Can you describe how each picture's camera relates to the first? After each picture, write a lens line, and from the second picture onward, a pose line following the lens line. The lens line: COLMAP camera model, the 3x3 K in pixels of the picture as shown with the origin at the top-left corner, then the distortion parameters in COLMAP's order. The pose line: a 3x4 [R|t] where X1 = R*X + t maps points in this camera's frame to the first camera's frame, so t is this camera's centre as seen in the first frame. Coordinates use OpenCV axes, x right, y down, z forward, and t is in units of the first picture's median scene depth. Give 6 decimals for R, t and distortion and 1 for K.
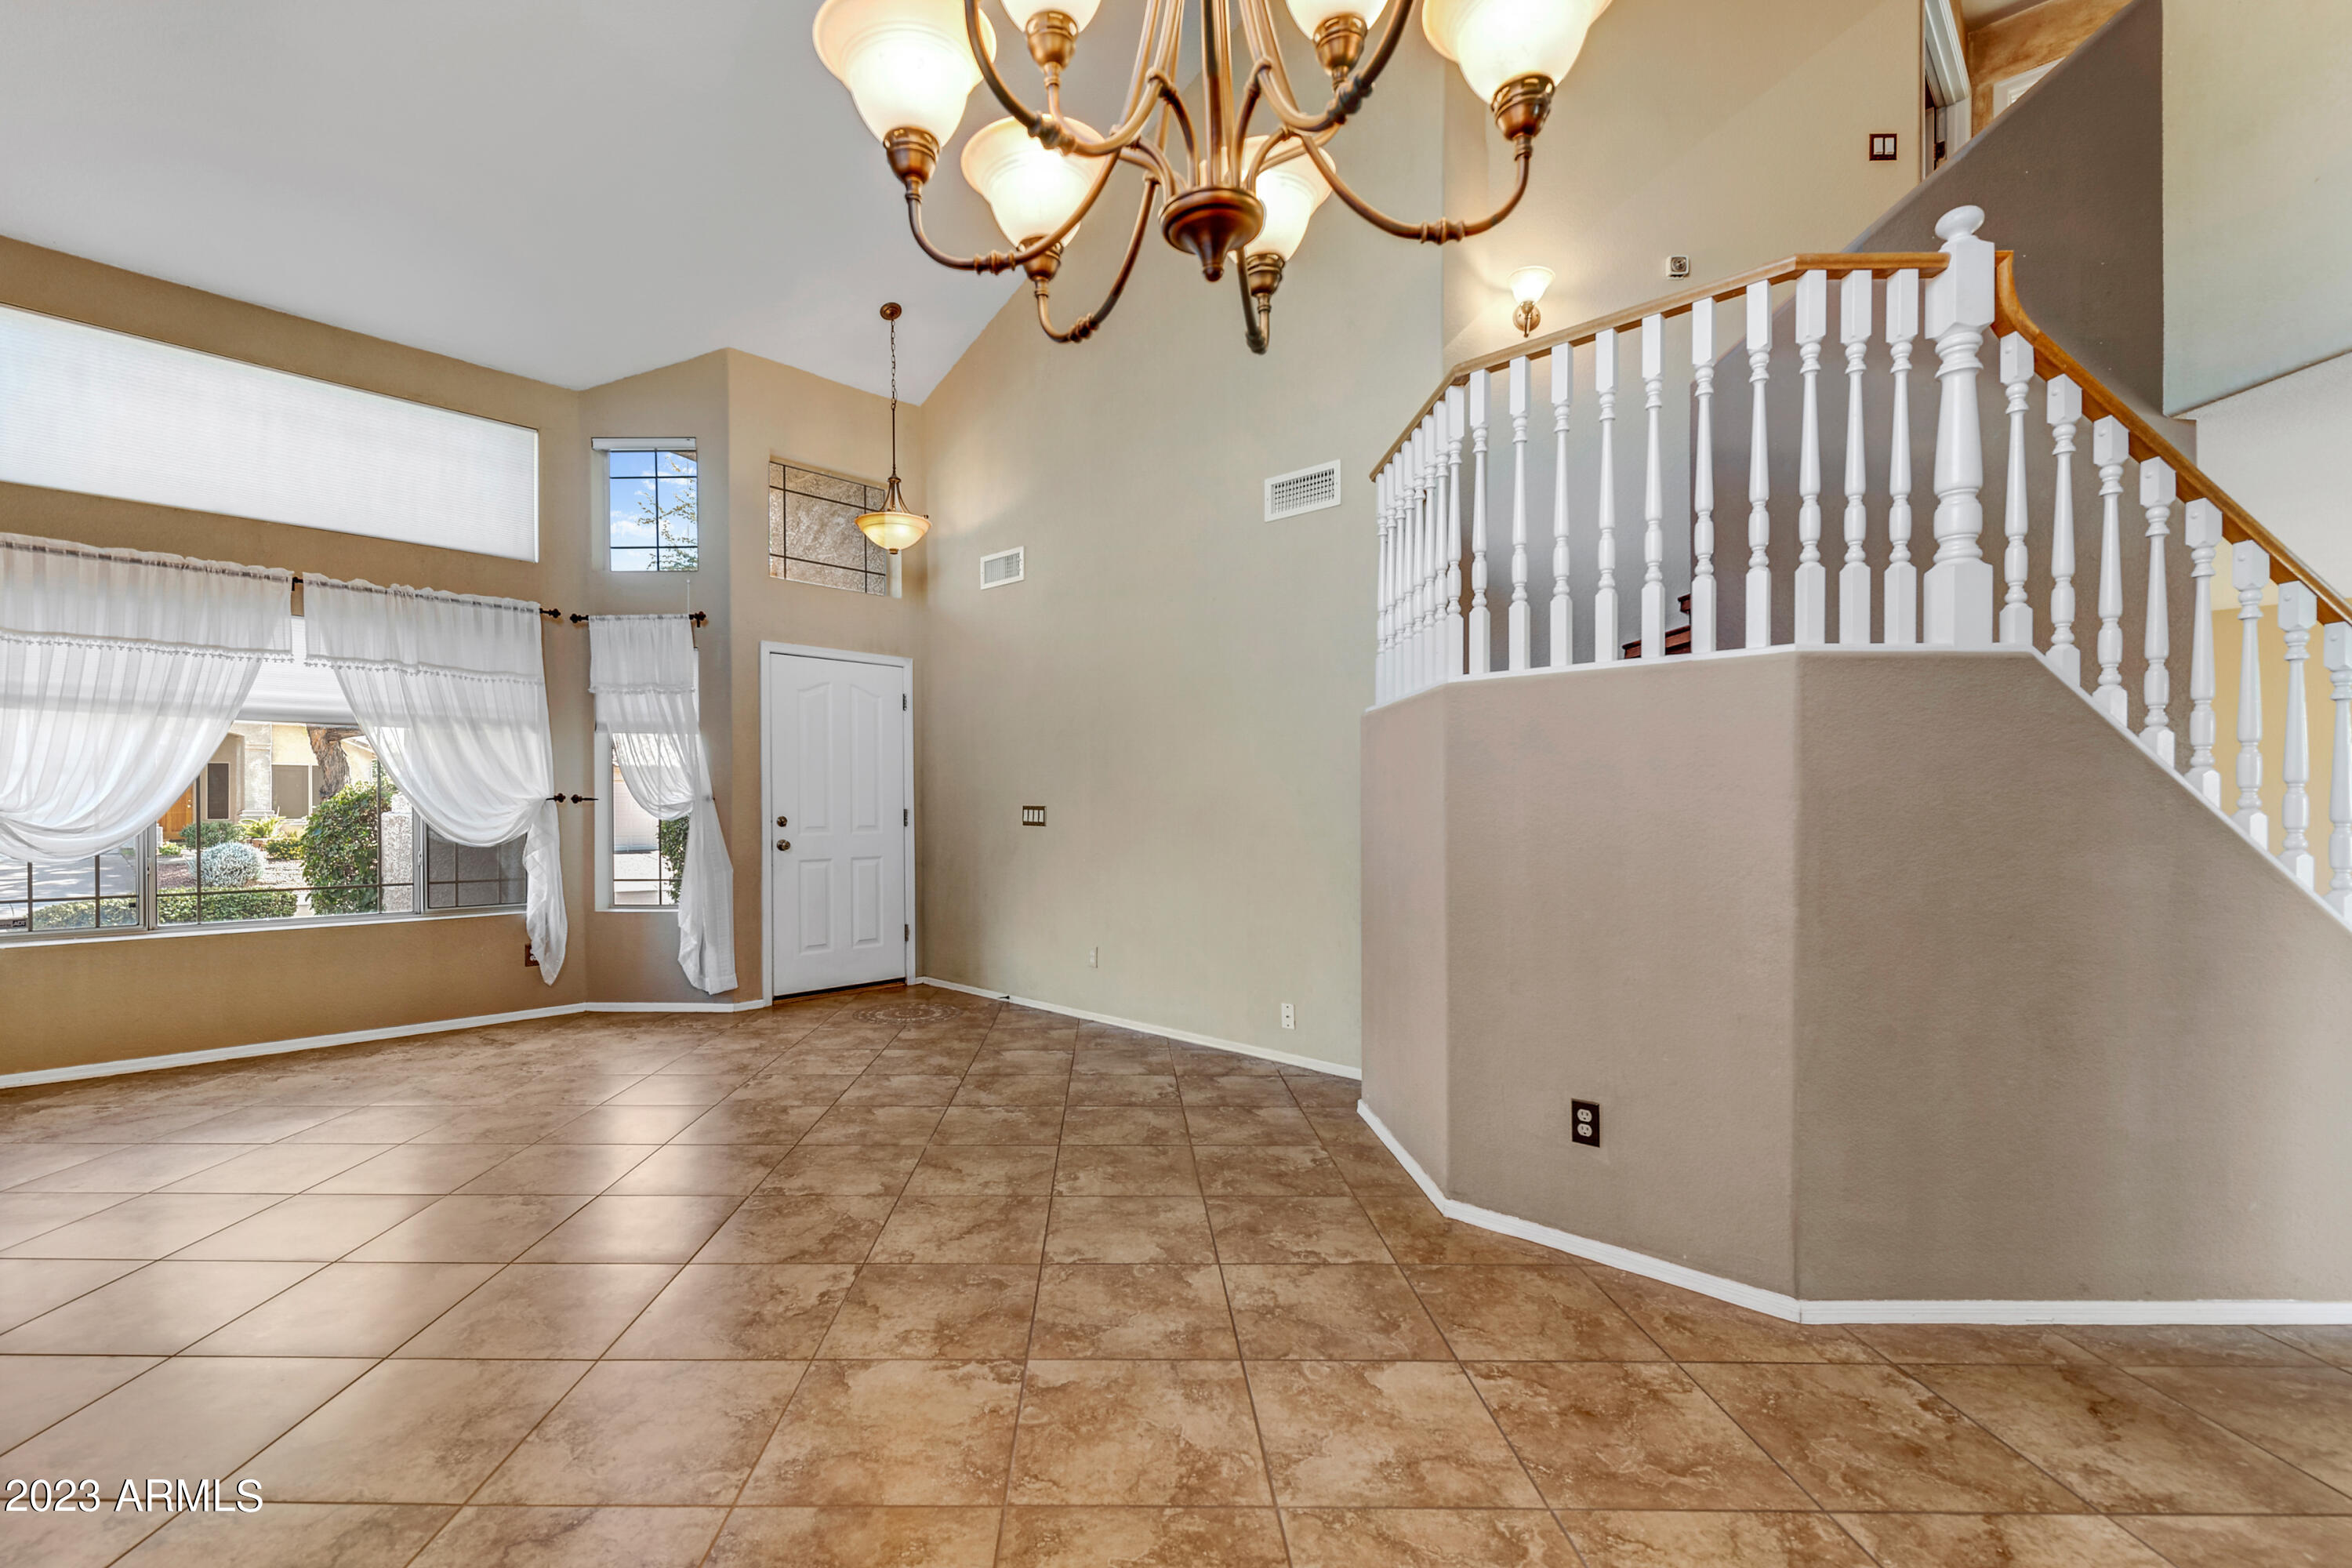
lens RADIAL K [[989.4, 0, 1100.5], [0, 989.4, 816.6], [0, 0, 1]] dist [0.004062, -0.000037]
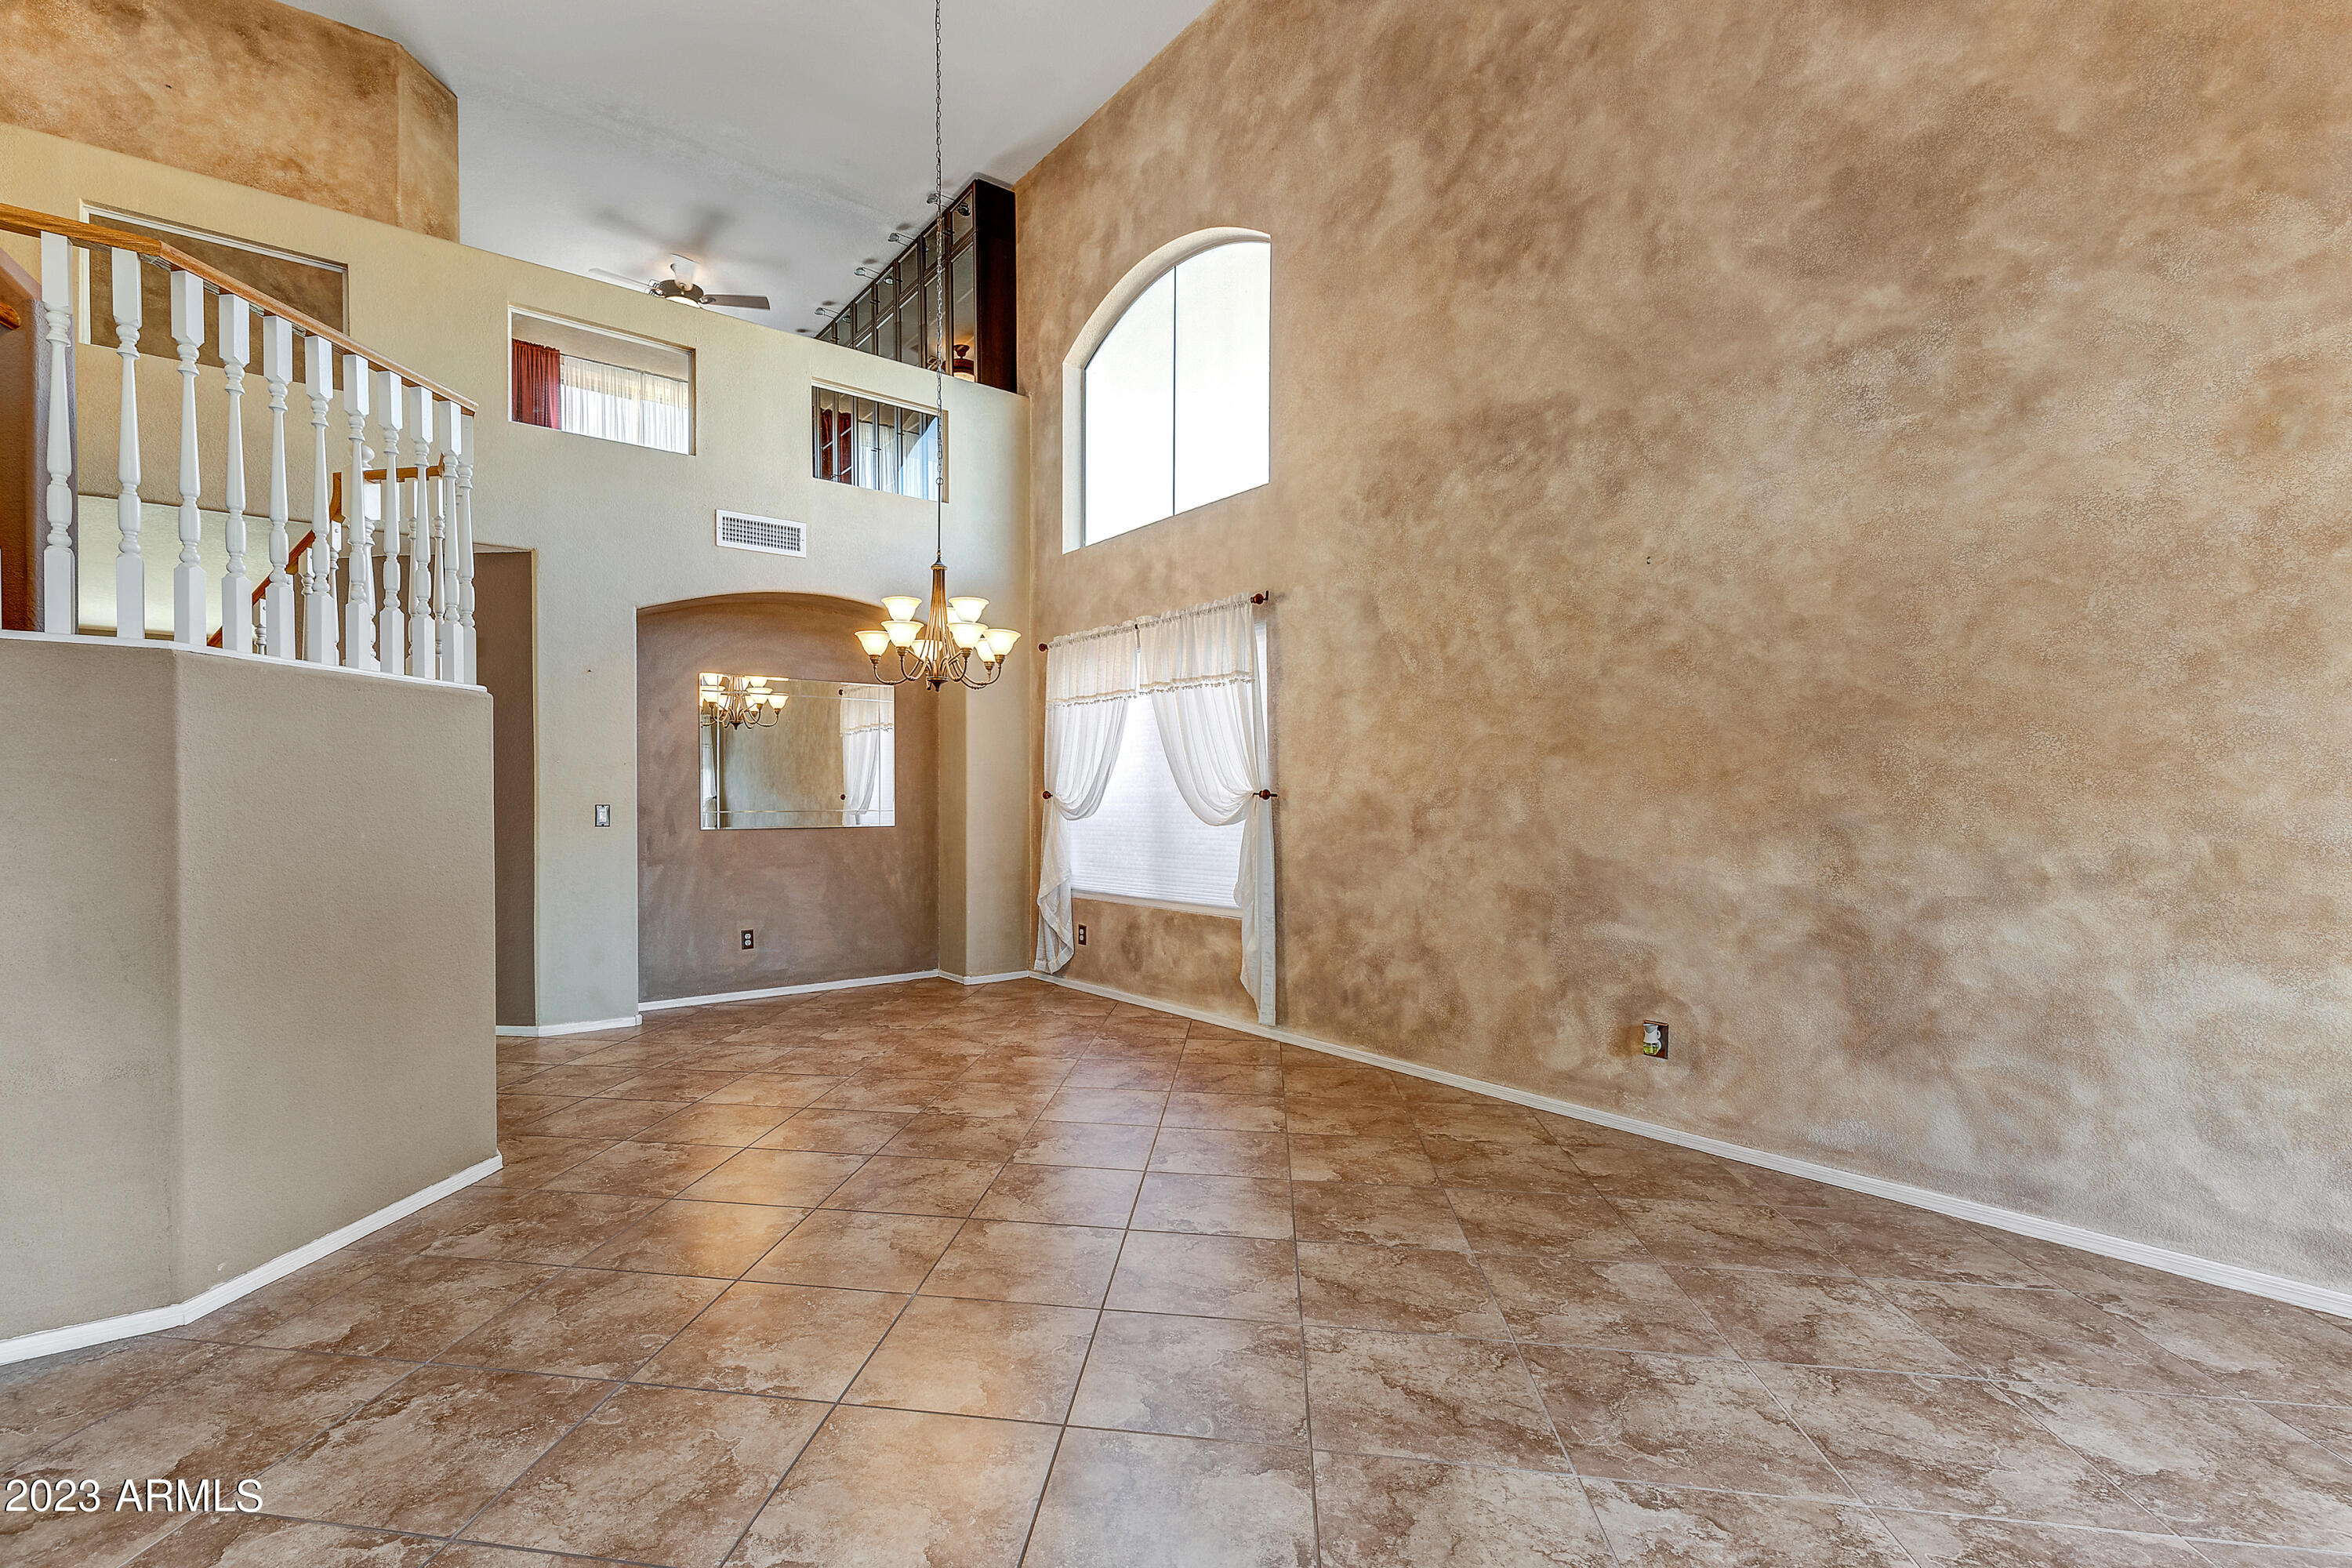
lens RADIAL K [[989.4, 0, 1100.5], [0, 989.4, 816.6], [0, 0, 1]] dist [0.004062, -0.000037]
pose [[-0.989076, -0.002892, 0.147380, -0.385662], [0.001285, 0.999601, 0.028234, -0.021210], [-0.147403, 0.028115, -0.988677, 1.577793]]
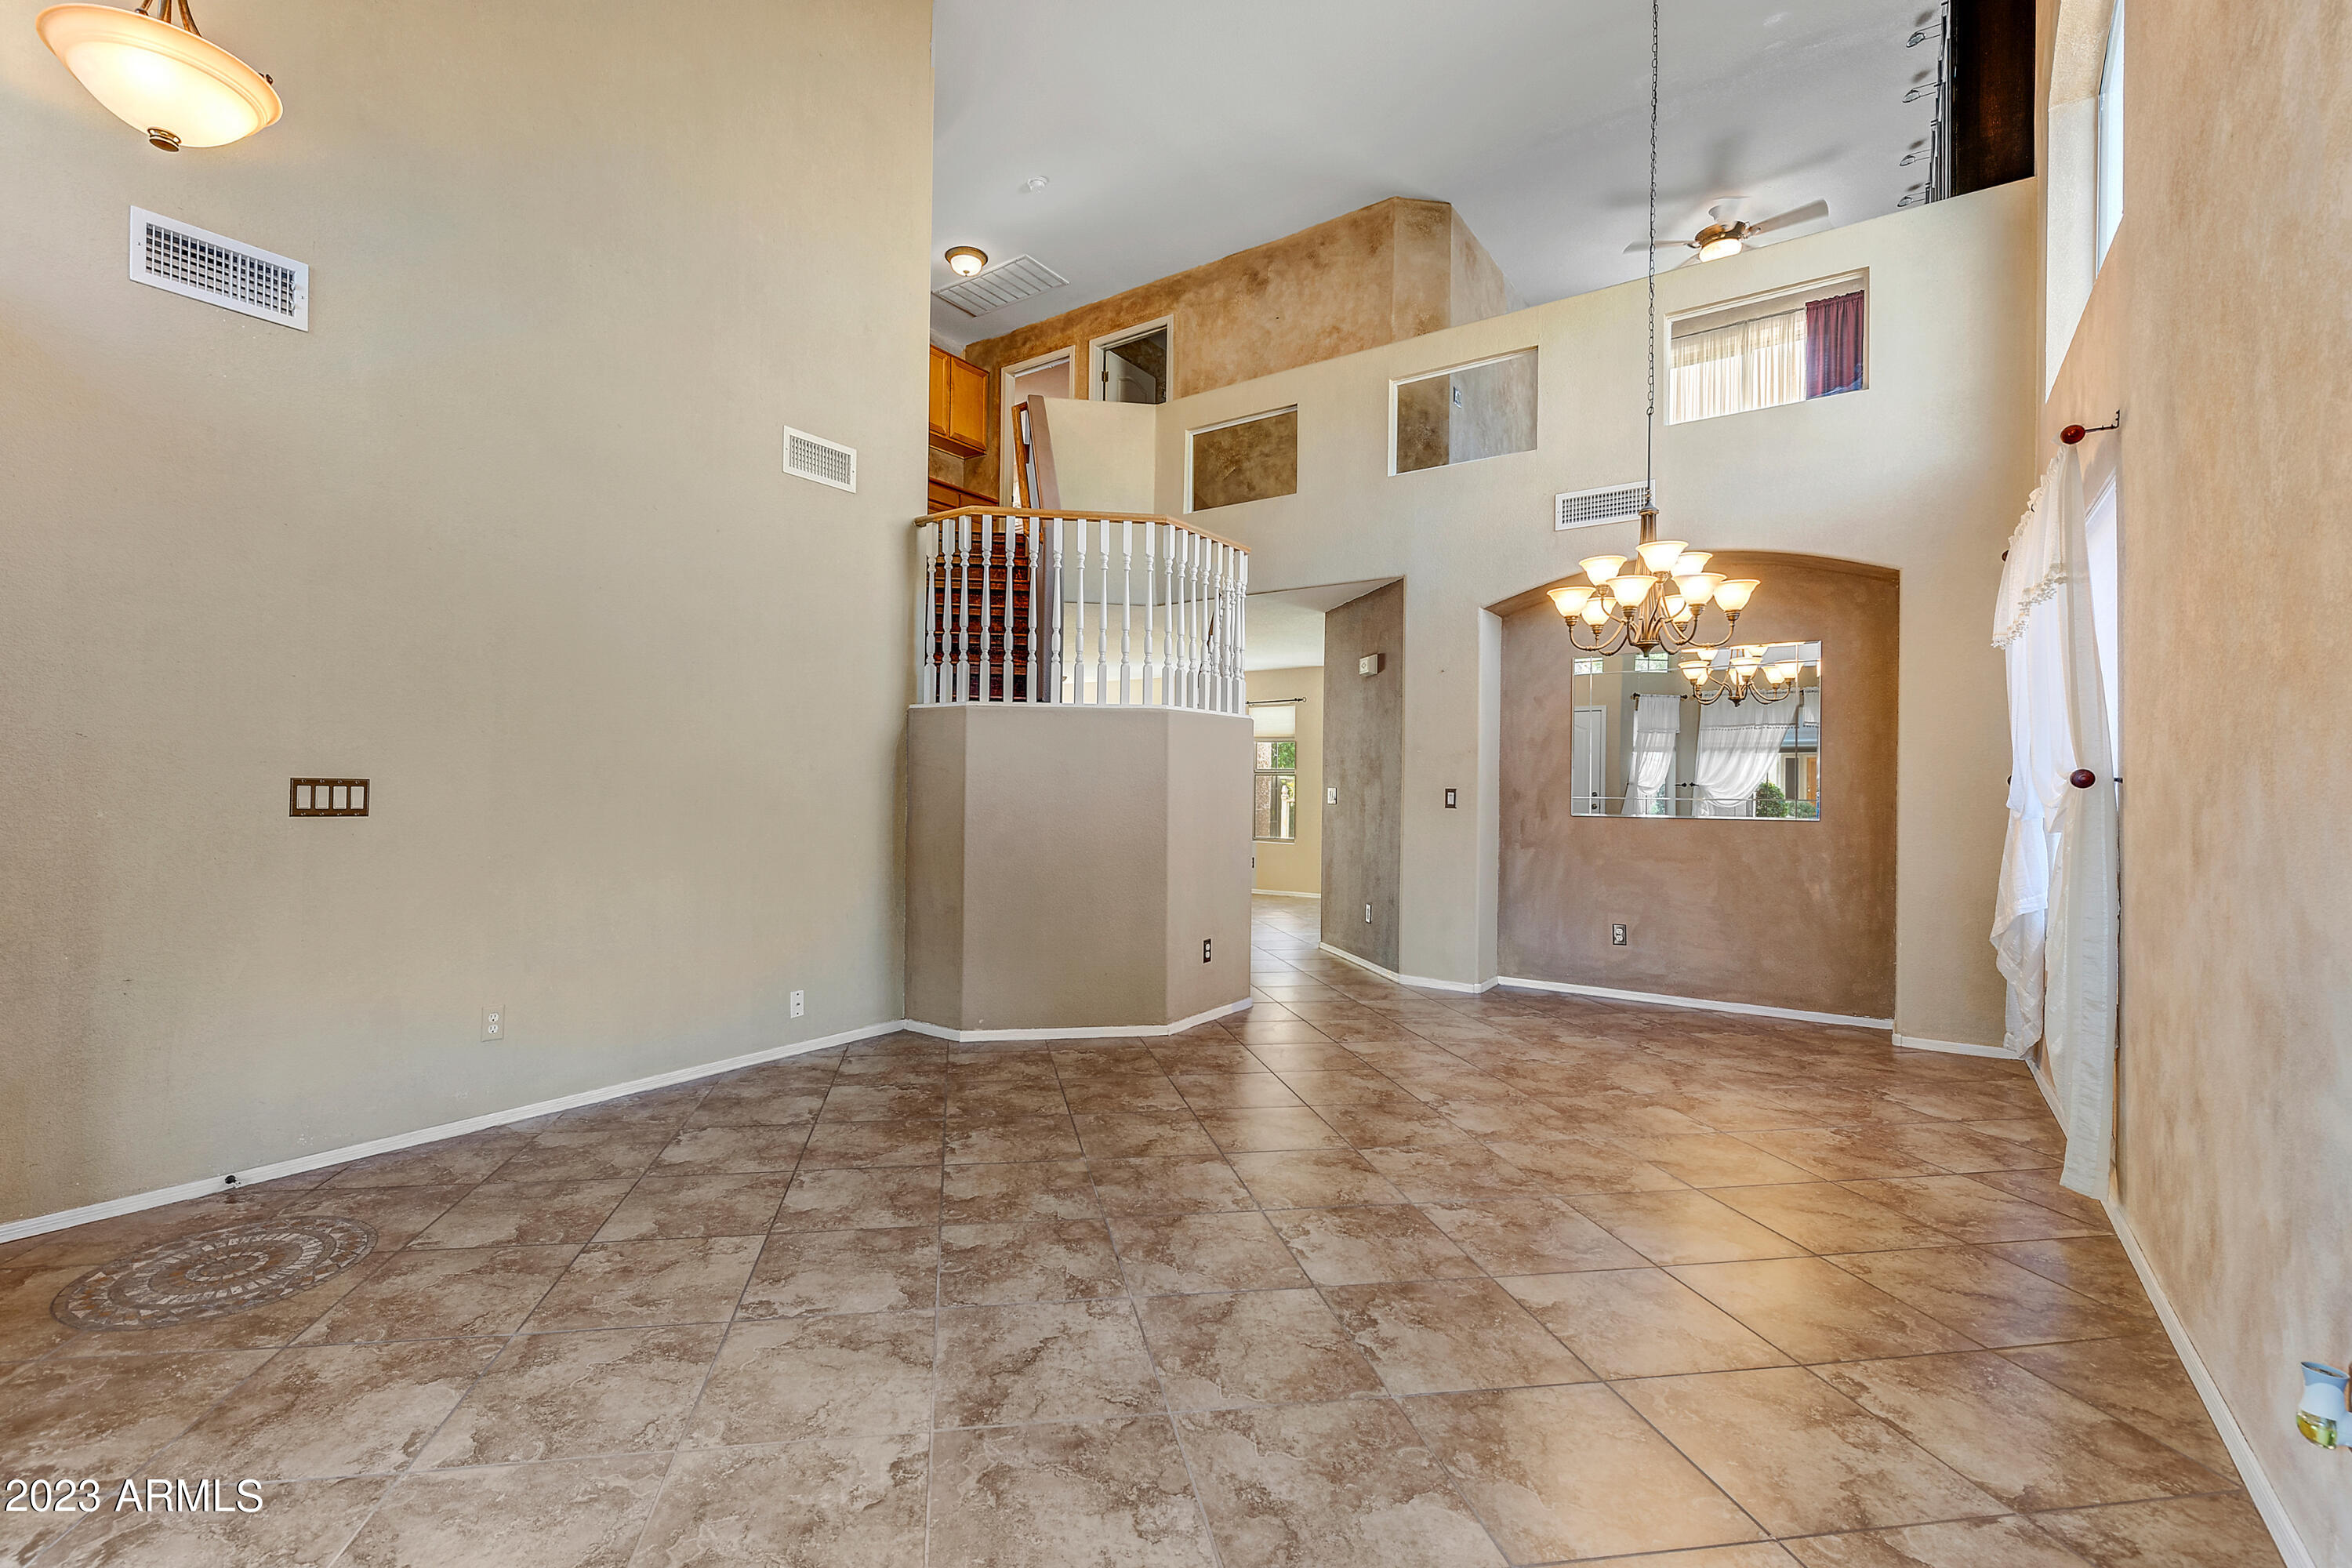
lens RADIAL K [[1076.4, 0, 1132.5], [0, 1076.4, 776.0], [0, 0, 1]] dist [0.003592, 0.000050]
pose [[-0.163184, 0.004419, 0.986586, -1.098102], [0.002600, 0.999988, -0.004049, -0.013609], [-0.986592, 0.001904, -0.163193, 1.063030]]
